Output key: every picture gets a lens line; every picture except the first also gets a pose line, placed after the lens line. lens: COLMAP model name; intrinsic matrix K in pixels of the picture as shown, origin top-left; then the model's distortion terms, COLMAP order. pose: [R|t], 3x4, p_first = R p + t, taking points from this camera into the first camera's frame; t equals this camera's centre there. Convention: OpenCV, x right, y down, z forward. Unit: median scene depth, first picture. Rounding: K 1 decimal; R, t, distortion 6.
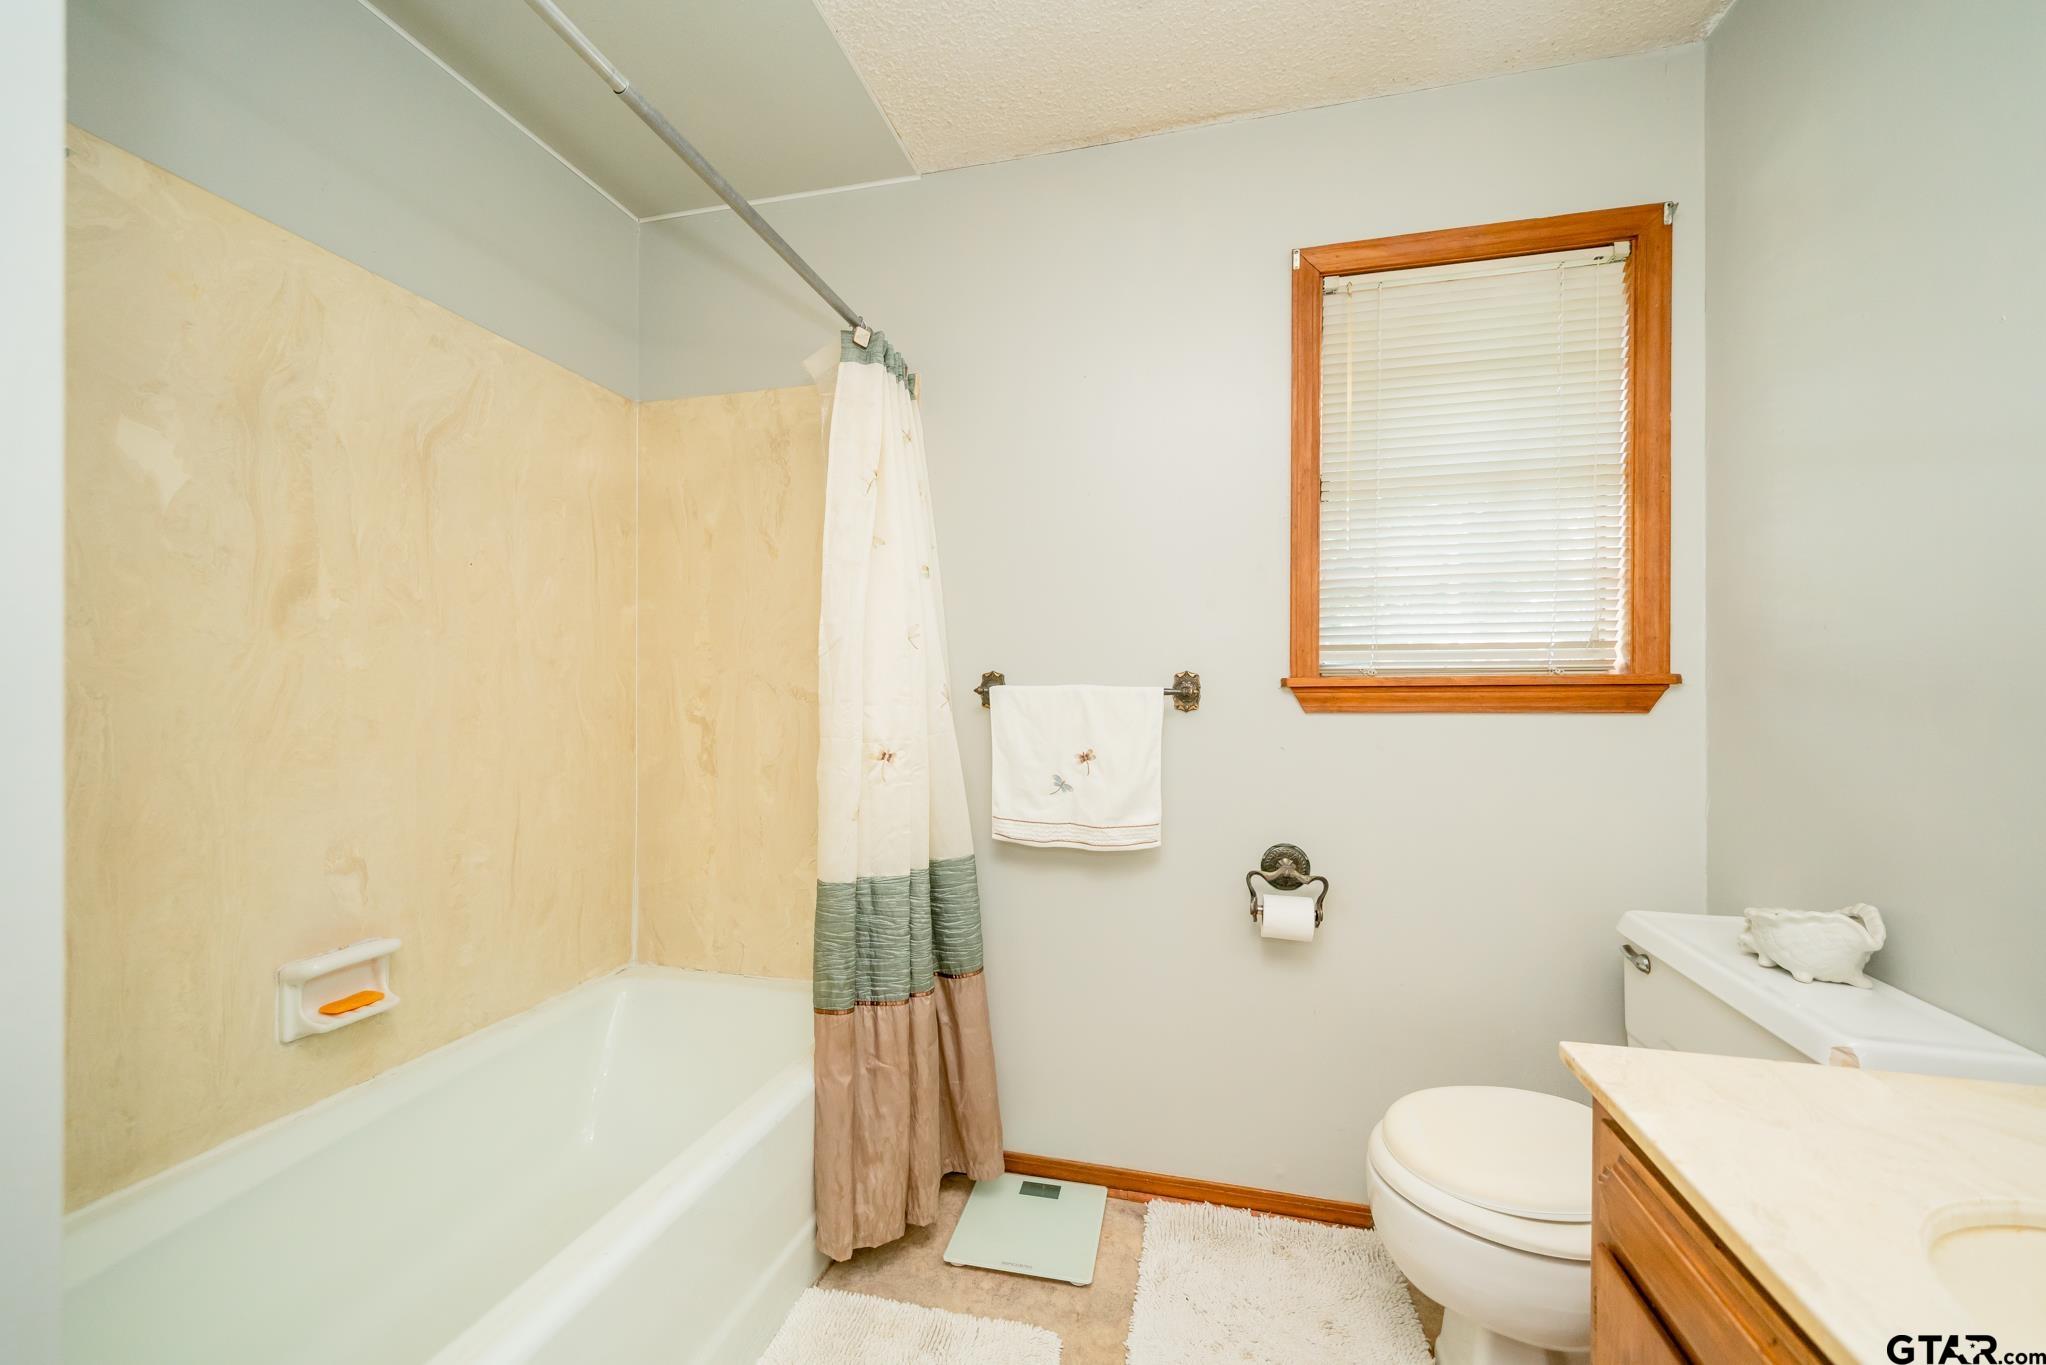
lens RADIAL K [[769.9, 0, 1026.3], [0, 769.9, 694.2], [0, 0, 1]] dist [-0.004591, -0.000374]
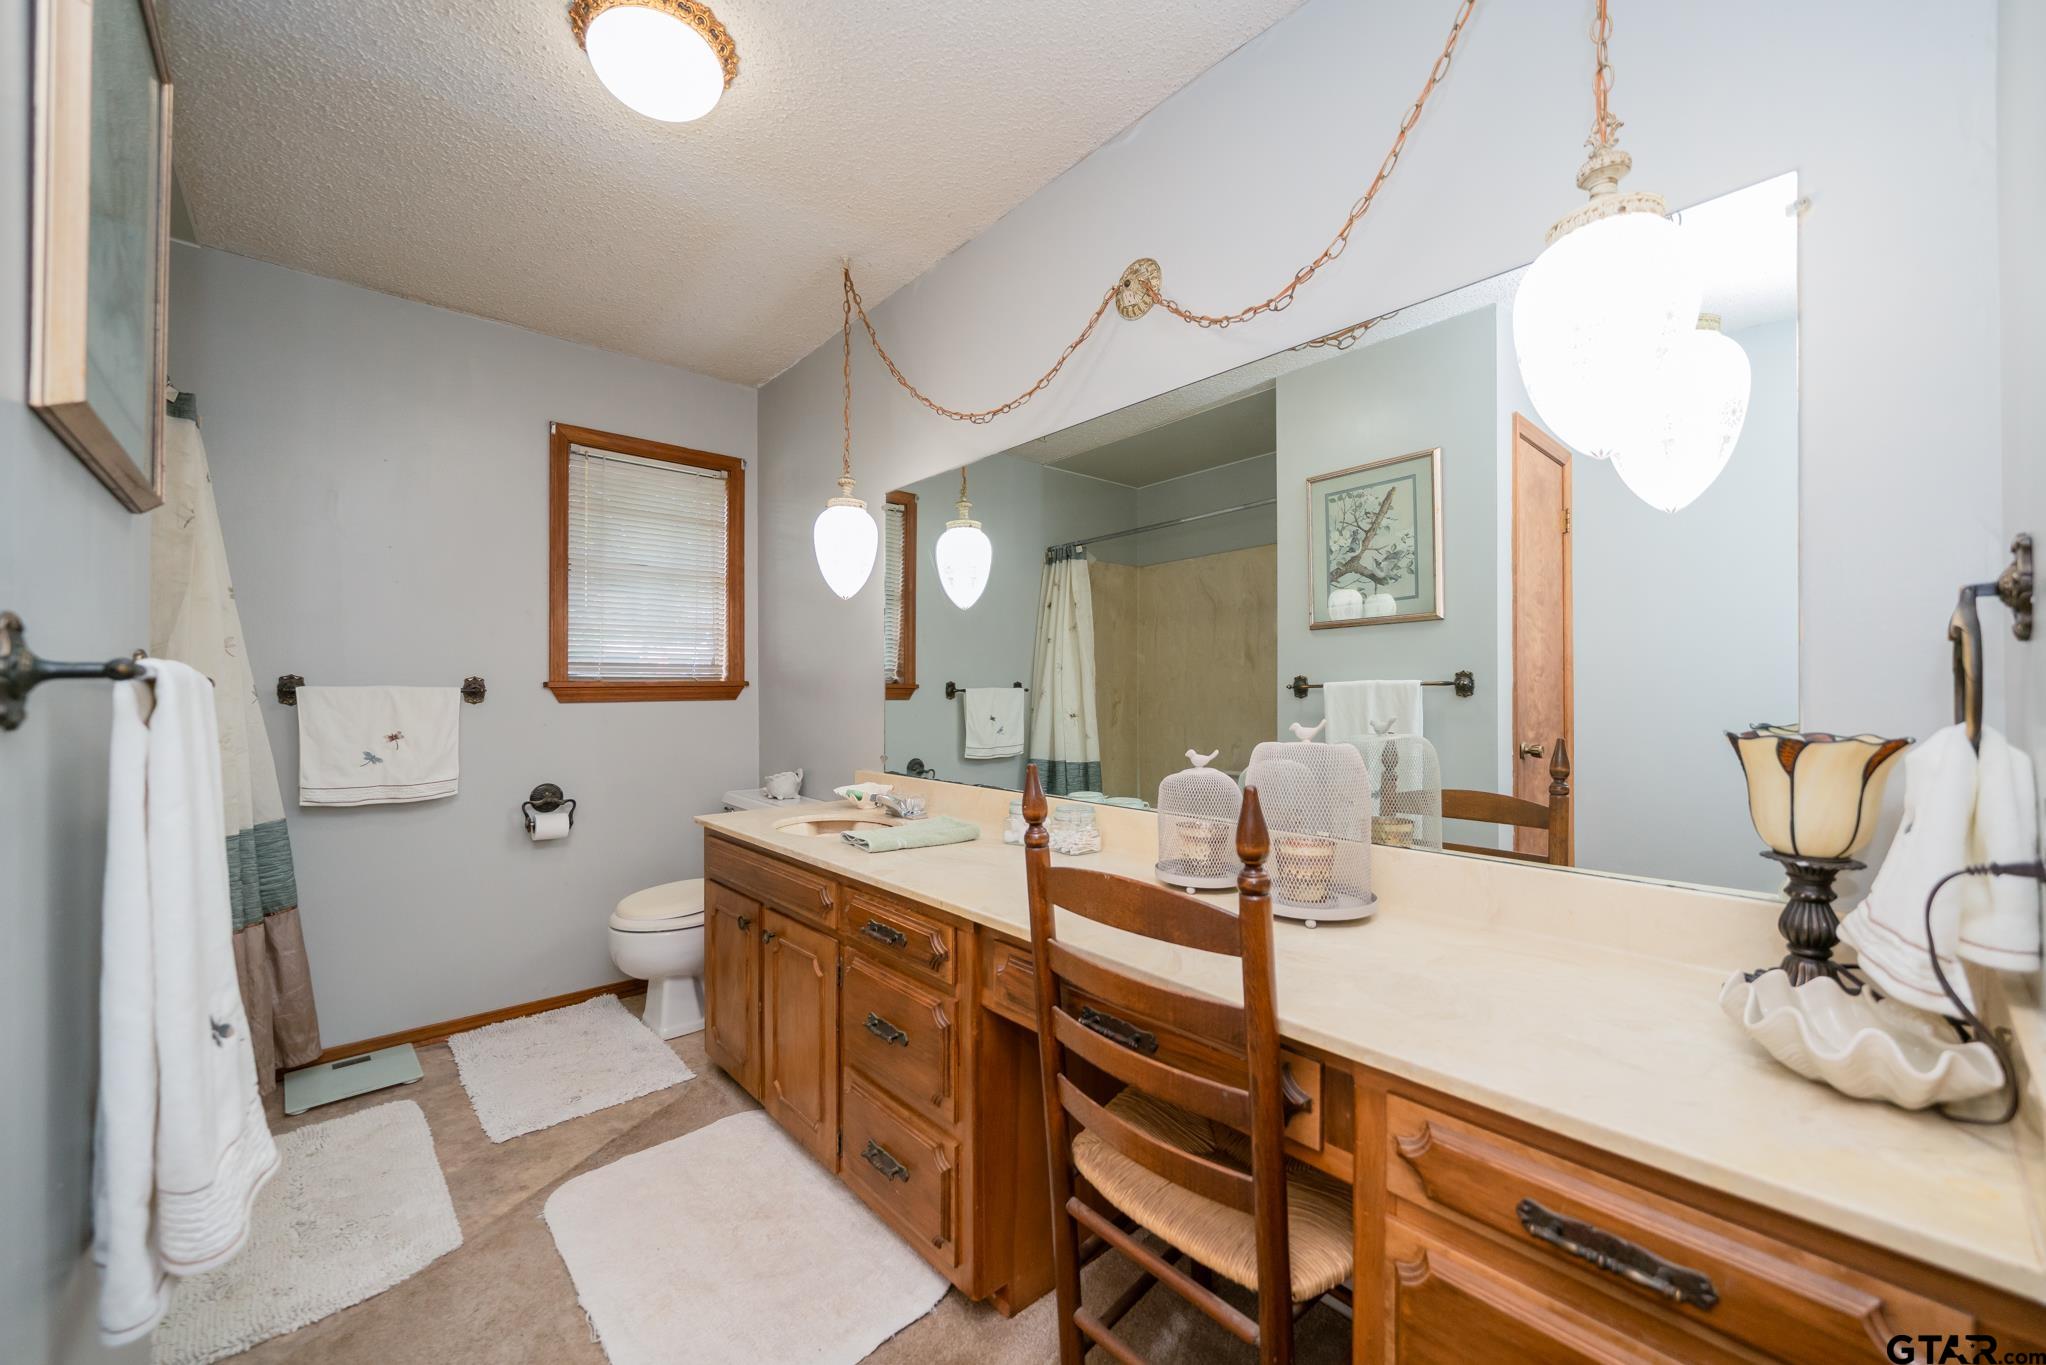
lens RADIAL K [[769.9, 0, 1020.9], [0, 769.9, 687.6], [0, 0, 1]] dist [-0.004591, -0.000374]
pose [[0.554892, -0.000258, 0.831922, -0.462961], [0.006939, 0.999967, -0.004318, 0.005473], [-0.831893, 0.008169, 0.554875, -0.744676]]
